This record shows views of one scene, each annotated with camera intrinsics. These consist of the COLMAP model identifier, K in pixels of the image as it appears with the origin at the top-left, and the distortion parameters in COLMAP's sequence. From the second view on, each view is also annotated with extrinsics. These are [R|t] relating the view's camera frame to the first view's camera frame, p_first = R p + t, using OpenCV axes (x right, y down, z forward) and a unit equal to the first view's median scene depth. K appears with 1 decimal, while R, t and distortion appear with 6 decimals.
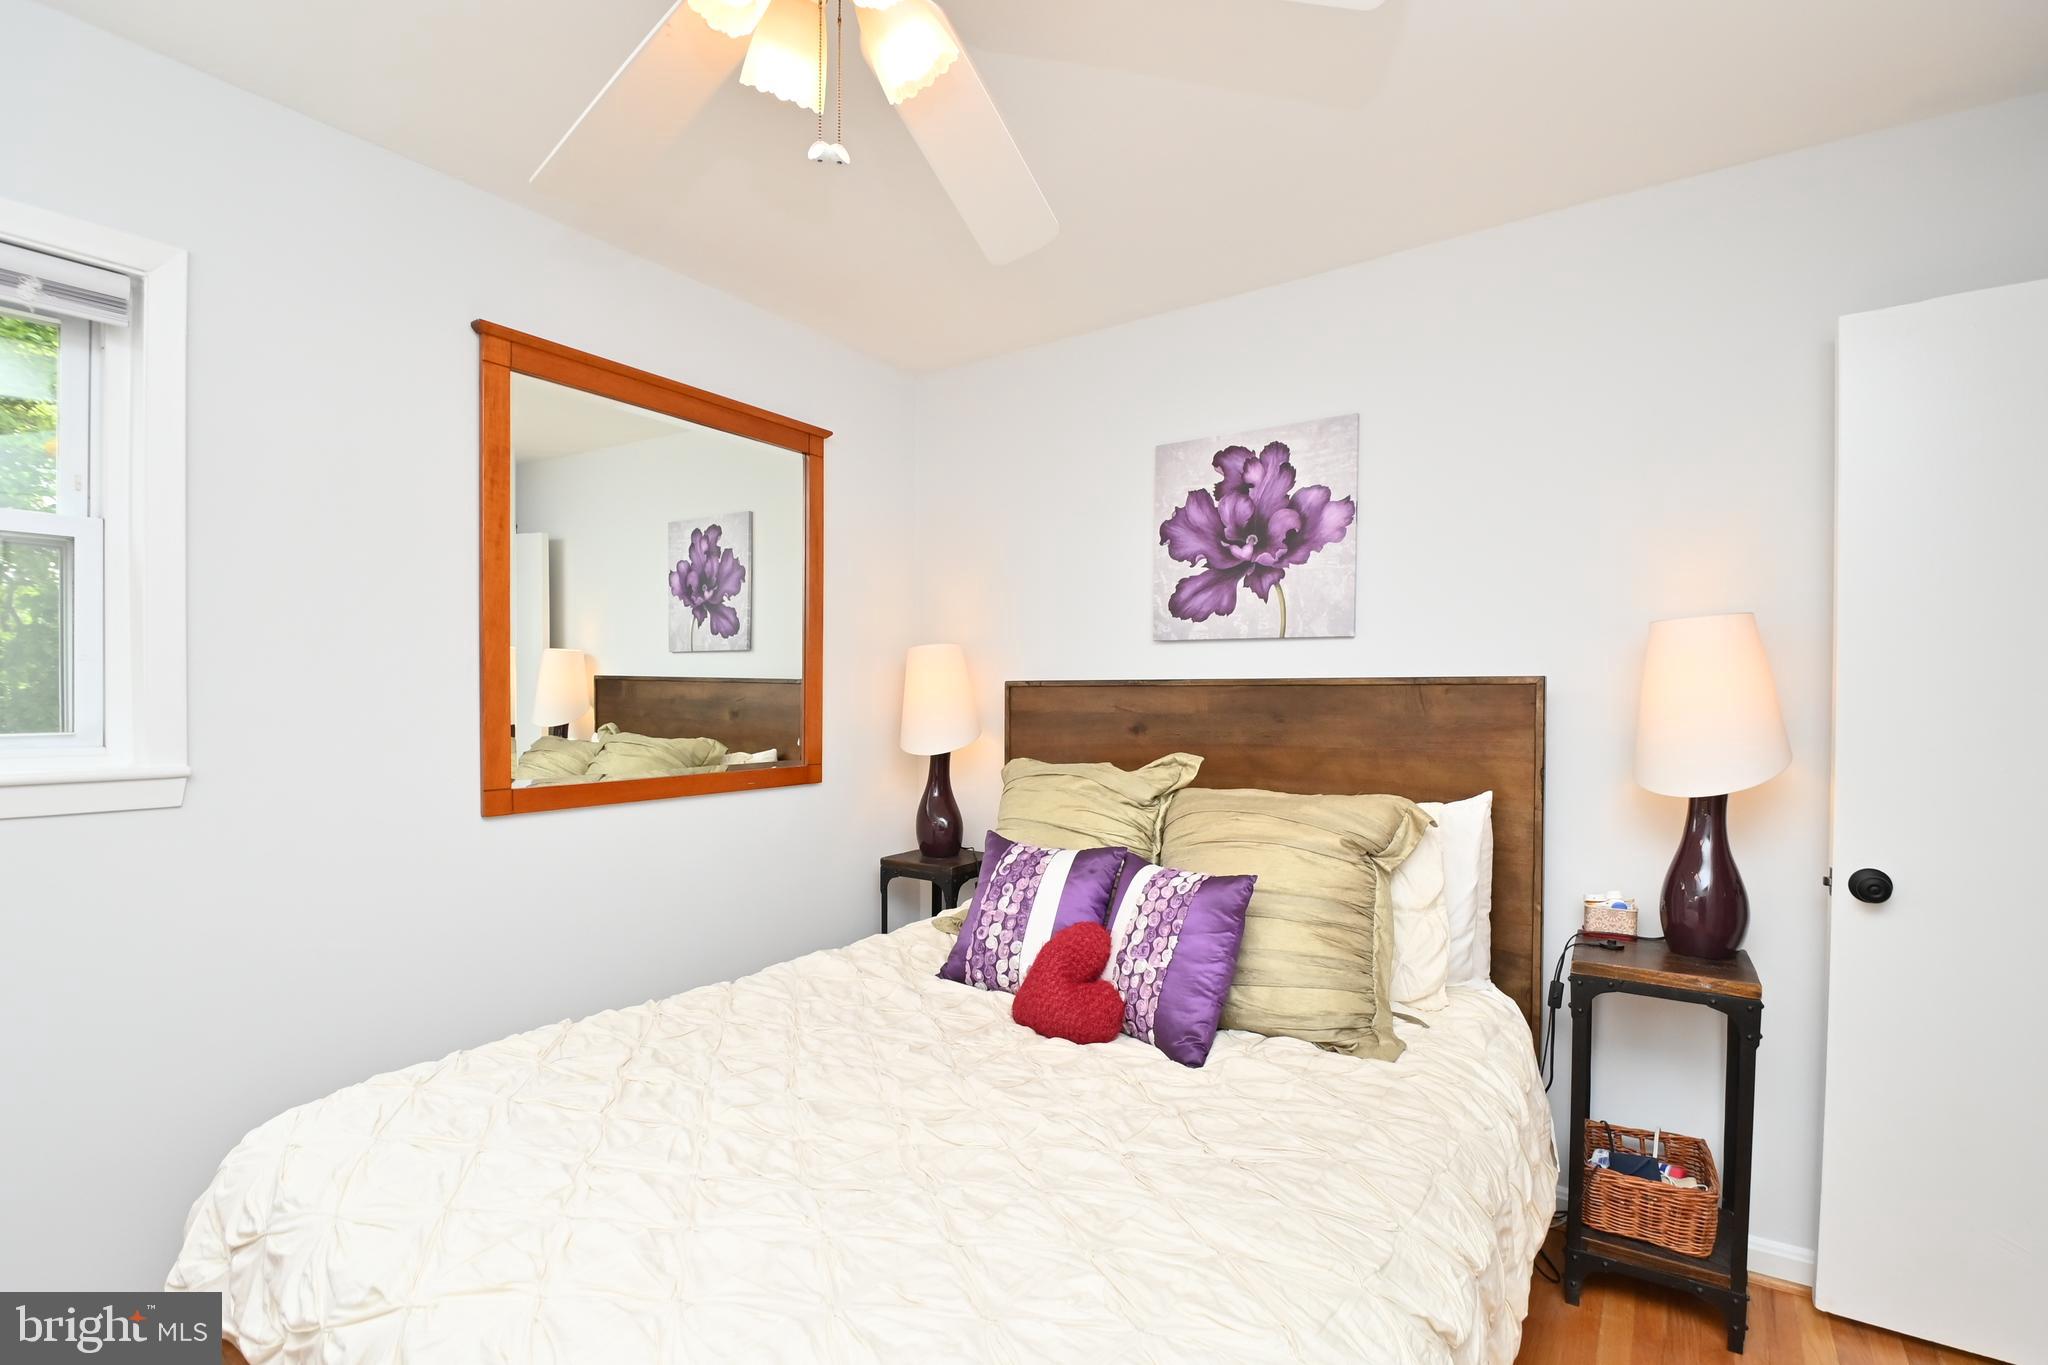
lens RADIAL K [[900.9, 0, 1037.5], [0, 900.9, 713.6], [0, 0, 1]] dist [0.018339, -0.024344]
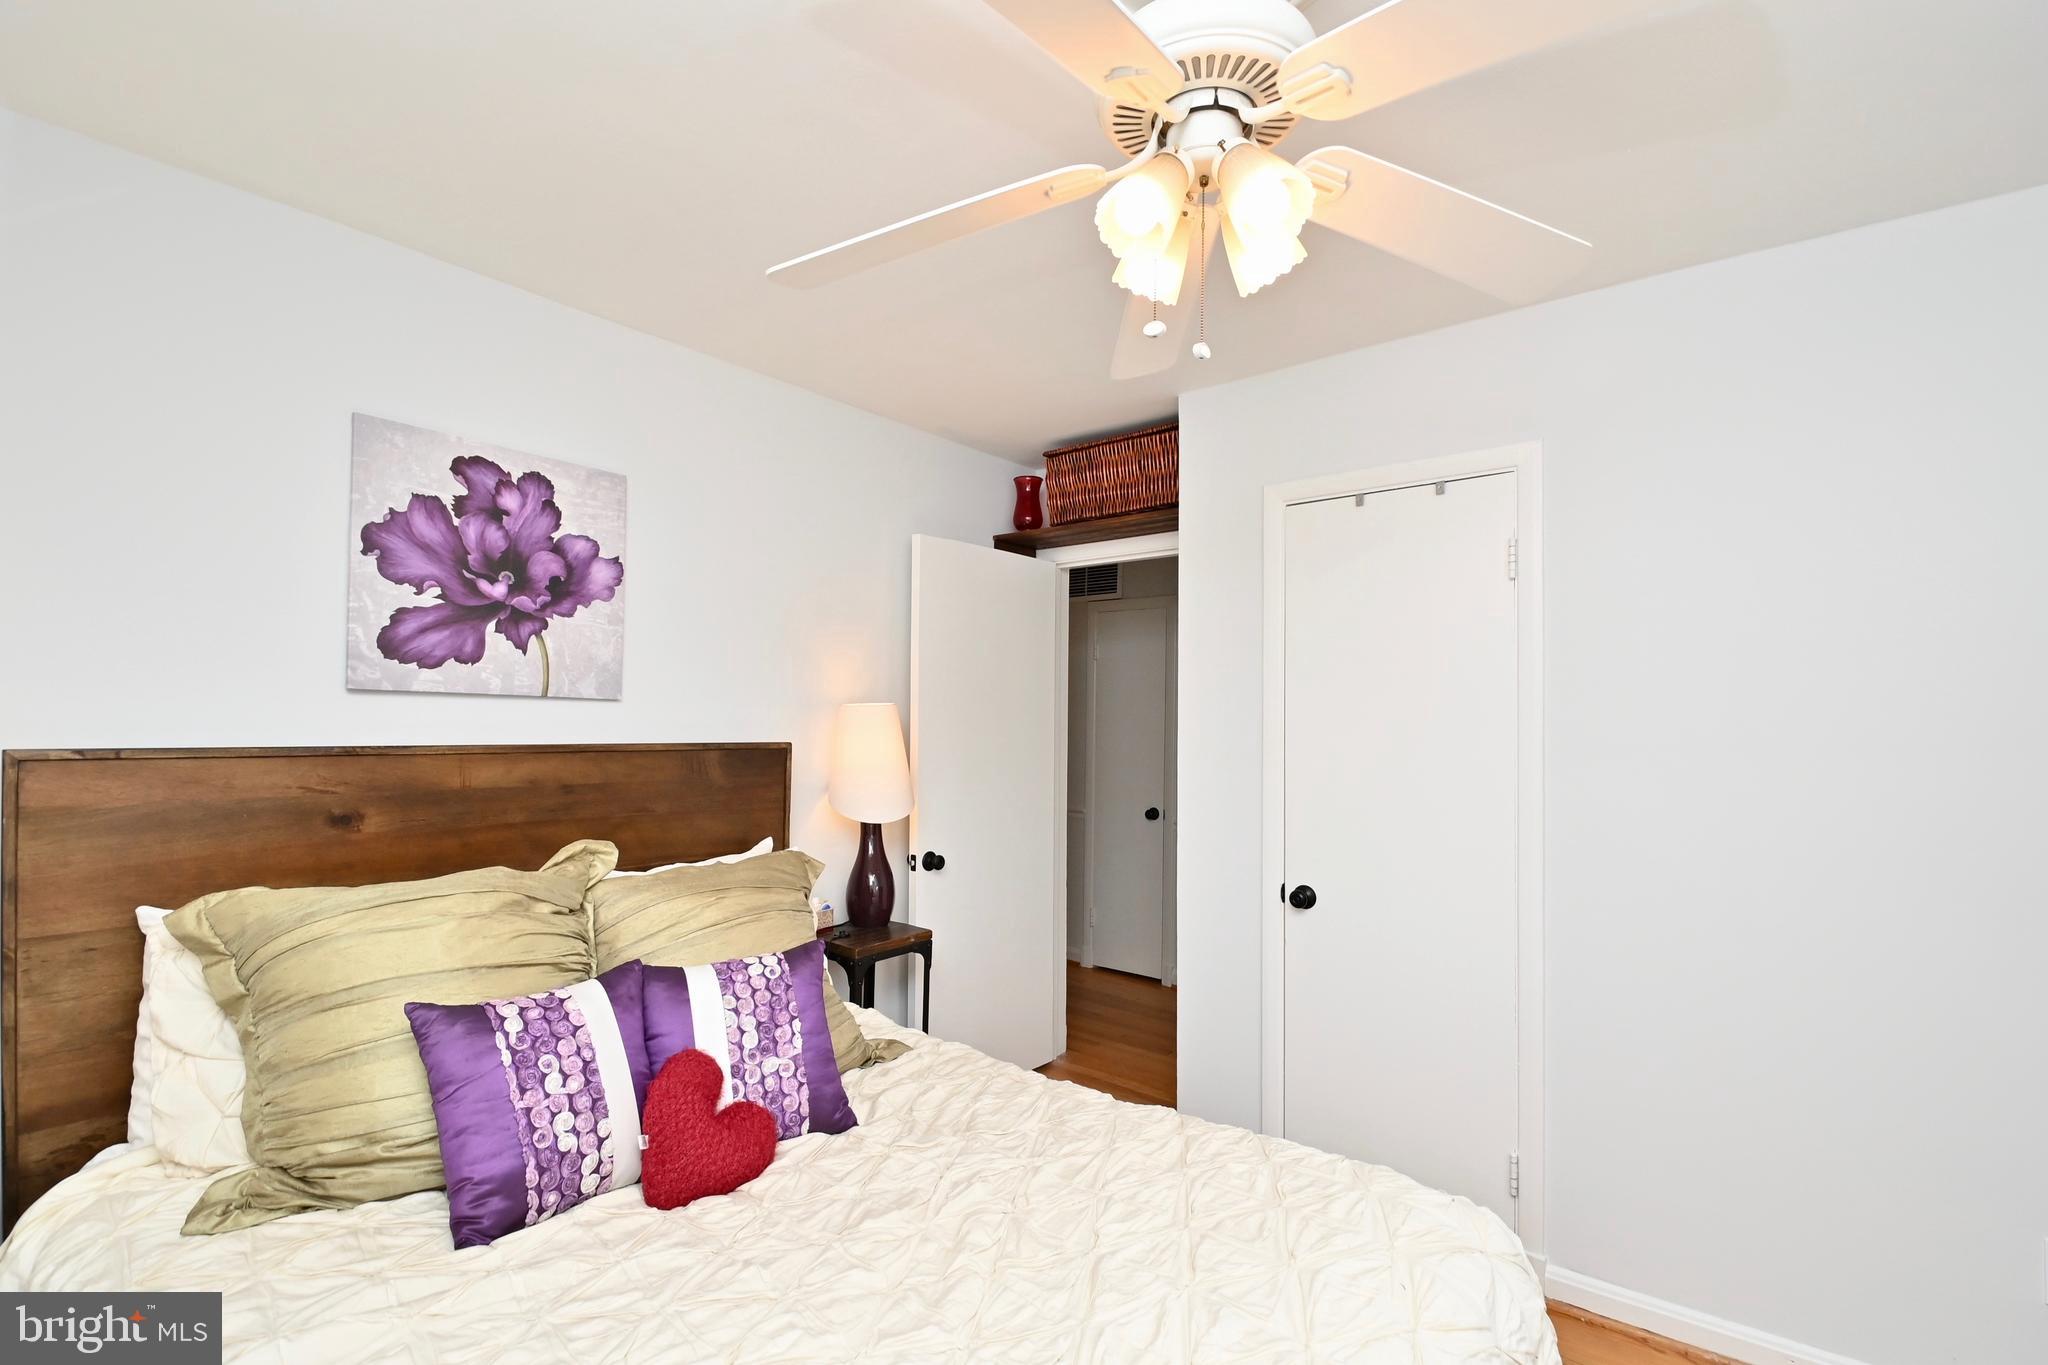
lens RADIAL K [[900.9, 0, 1037.5], [0, 900.9, 713.6], [0, 0, 1]] dist [0.018339, -0.024344]
pose [[0.074770, 0.010959, 0.997141, -0.564856], [0.009362, 0.999888, -0.011692, -0.052182], [-0.997157, 0.010209, 0.074659, 0.449571]]
